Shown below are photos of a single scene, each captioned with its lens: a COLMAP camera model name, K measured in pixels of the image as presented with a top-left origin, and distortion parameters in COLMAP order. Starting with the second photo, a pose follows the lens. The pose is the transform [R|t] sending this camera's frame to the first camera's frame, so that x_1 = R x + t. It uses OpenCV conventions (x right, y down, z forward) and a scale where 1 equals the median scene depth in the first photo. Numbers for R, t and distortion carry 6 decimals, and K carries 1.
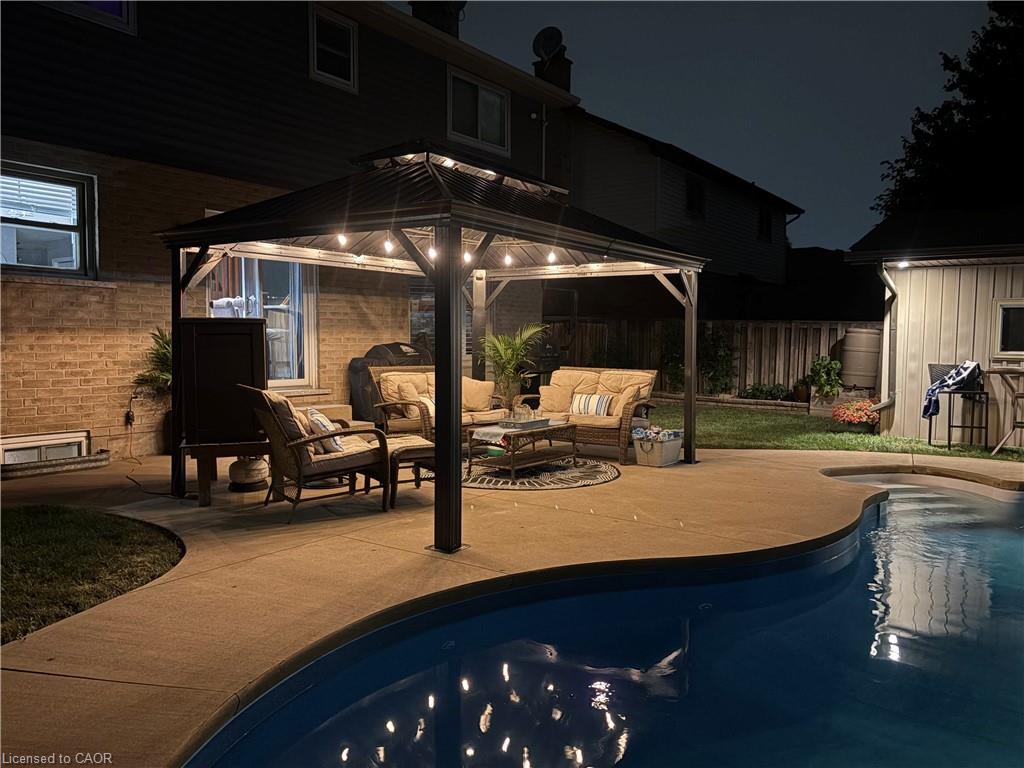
lens RADIAL K [[783.2, 0, 515.8], [0, 783.2, 381.0], [0, 0, 1]] dist [0.054662, -0.068578]
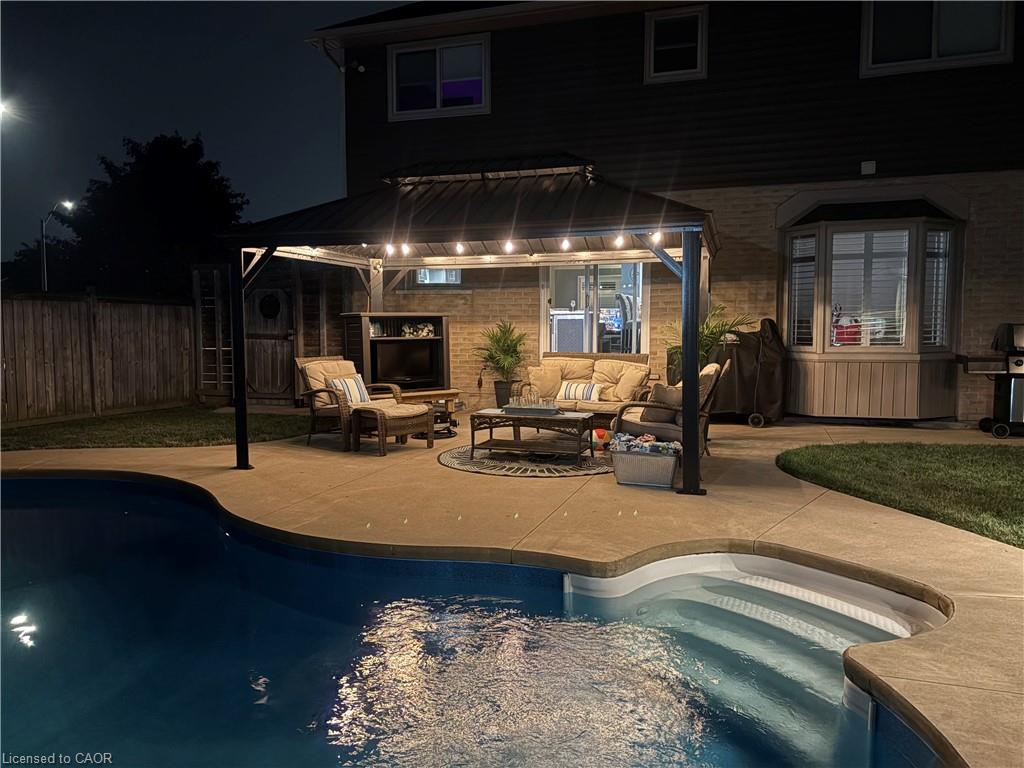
lens RADIAL K [[769.9, 0, 516.2], [0, 769.9, 386.1], [0, 0, 1]] dist [0.071849, -0.057433]
pose [[0.299070, 0.064758, -0.952031, 0.766637], [-0.049900, 0.997391, 0.052168, -0.021317], [0.952926, 0.031905, 0.301521, 0.558392]]
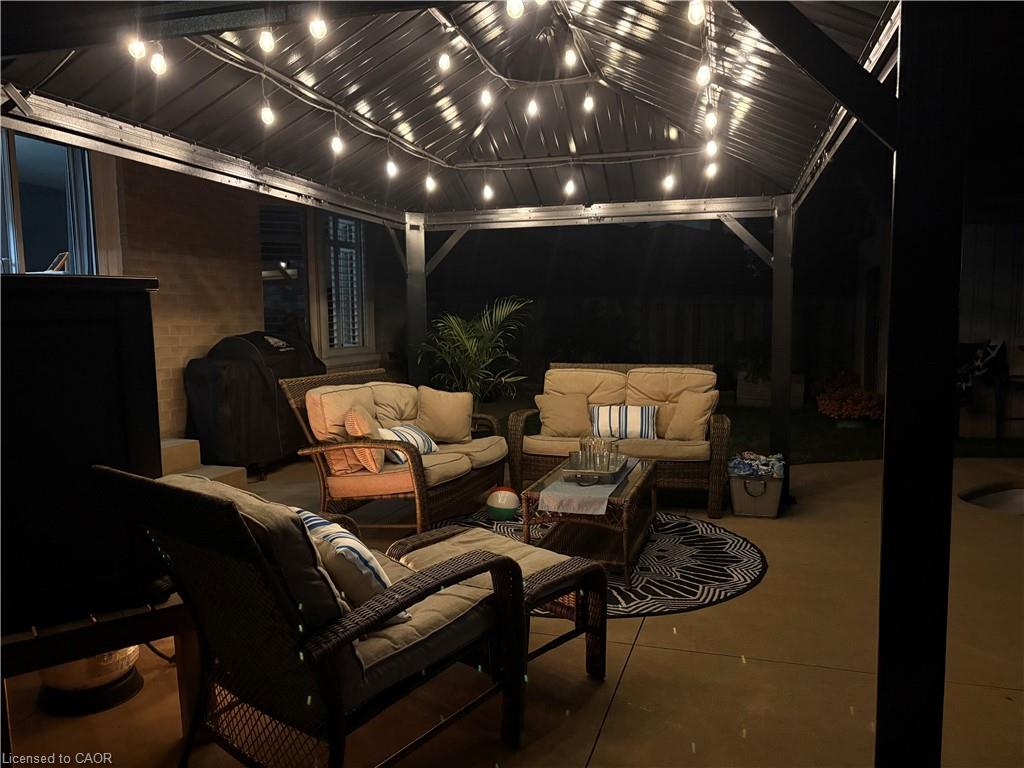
lens RADIAL K [[784.8, 0, 512.0], [0, 784.8, 384.0], [0, 0, 1]] dist [0.005364, 0.000956]
pose [[0.947887, -0.044928, 0.315424, -0.184164], [0.036667, 0.998813, 0.032079, -0.023610], [-0.316491, -0.018841, 0.948408, 0.392603]]
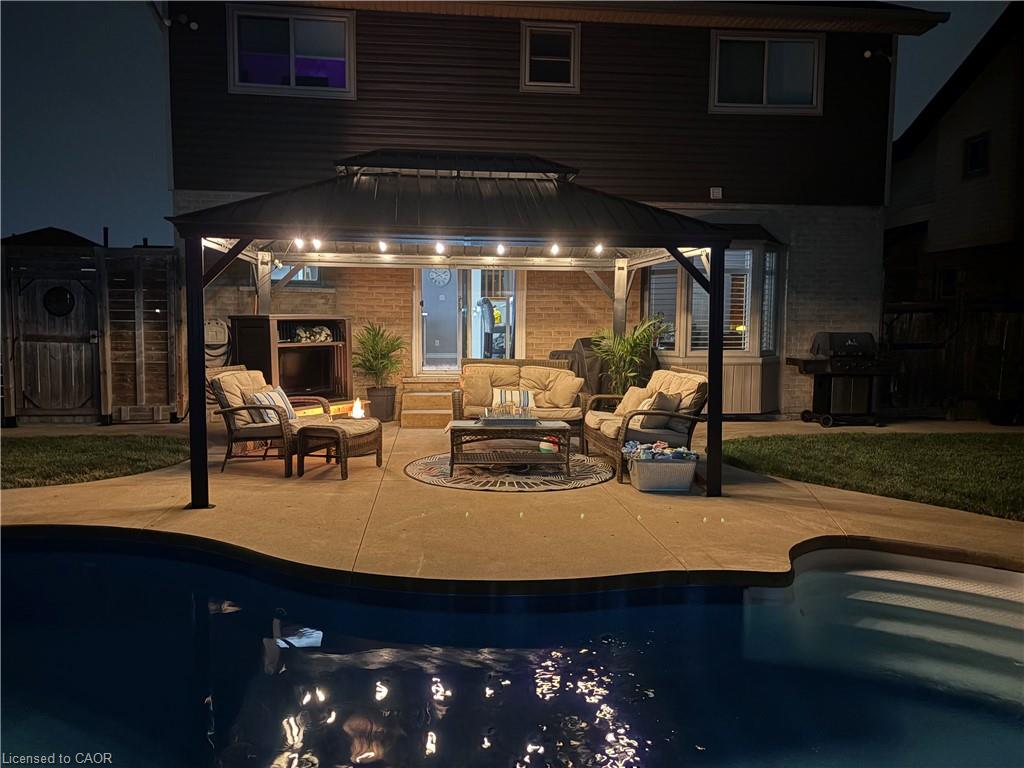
lens RADIAL K [[772.6, 0, 512.0], [0, 772.6, 384.0], [0, 0, 1]] dist [0.071003, -0.072117]
pose [[0.656680, 0.057378, -0.751984, 0.595865], [-0.046525, 0.998285, 0.035542, -0.020449], [0.752733, 0.011646, 0.658223, 0.307128]]
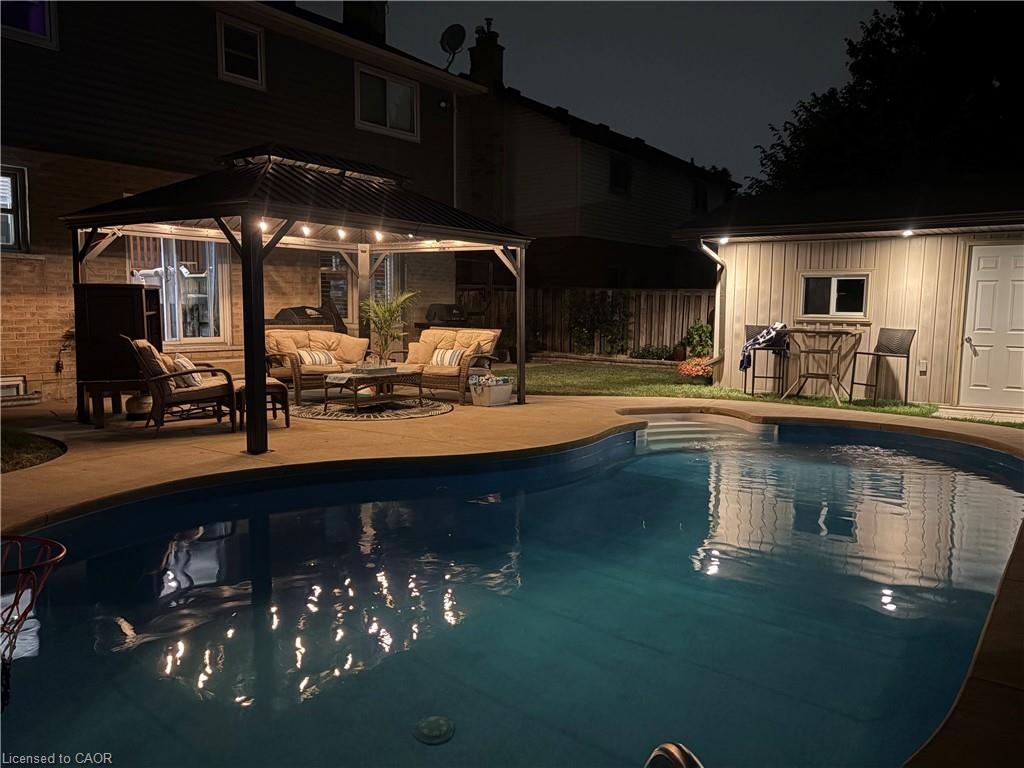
lens RADIAL K [[783.2, 0, 515.8], [0, 783.2, 381.0], [0, 0, 1]] dist [0.054662, -0.068578]
pose [[0.999975, 0.002098, -0.006764, 0.198801], [-0.001840, 0.999278, 0.037953, 0.019157], [0.006838, -0.037939, 0.999257, -0.194266]]
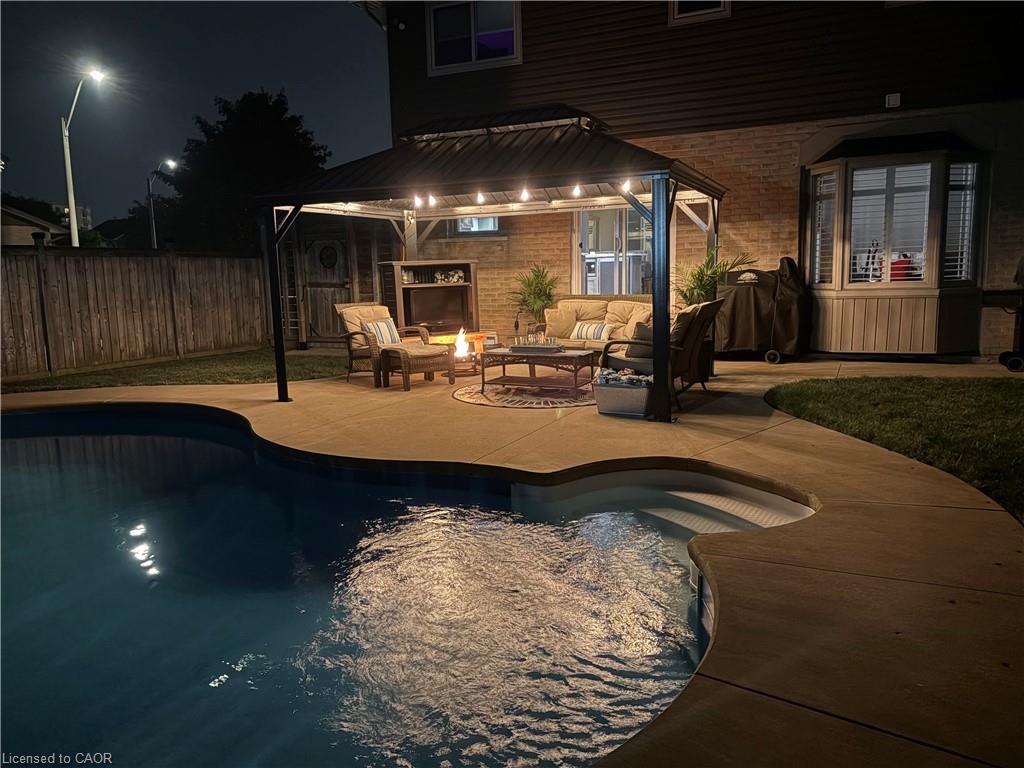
lens RADIAL K [[772.6, 0, 512.0], [0, 772.6, 384.0], [0, 0, 1]] dist [0.071003, -0.072117]
pose [[0.178664, 0.129041, -0.975411, 0.866501], [-0.029845, 0.991617, 0.125718, -0.024966], [0.983457, 0.006650, 0.181018, 0.630586]]
